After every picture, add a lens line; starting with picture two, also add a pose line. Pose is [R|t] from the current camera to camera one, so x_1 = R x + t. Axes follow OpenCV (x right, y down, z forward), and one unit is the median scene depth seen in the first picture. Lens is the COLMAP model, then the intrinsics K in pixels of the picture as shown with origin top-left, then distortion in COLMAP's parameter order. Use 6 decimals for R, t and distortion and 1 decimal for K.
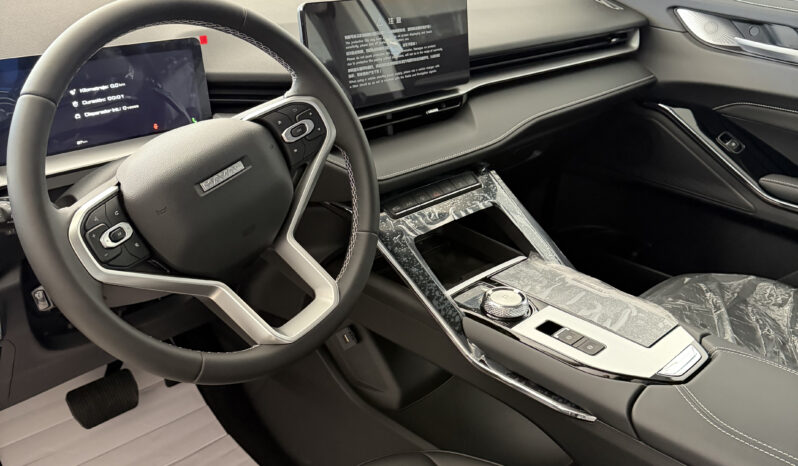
lens RADIAL K [[753.9, 0, 399.0], [0, 753.9, 233.0], [0, 0, 1]] dist [0.243862, -0.577508]
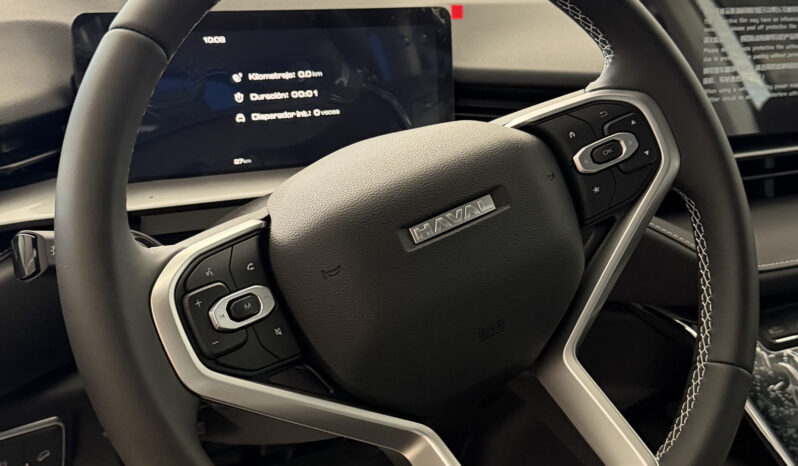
lens RADIAL K [[1019.2, 0, 399.0], [0, 1019.2, 233.0], [0, 0, 1]] dist [0.111170, -0.053583]
pose [[0.949968, 0.074597, -0.303308, -0.049710], [-0.114198, 0.986782, -0.114979, 0.016244], [0.290721, 0.143863, 0.945930, 0.301234]]
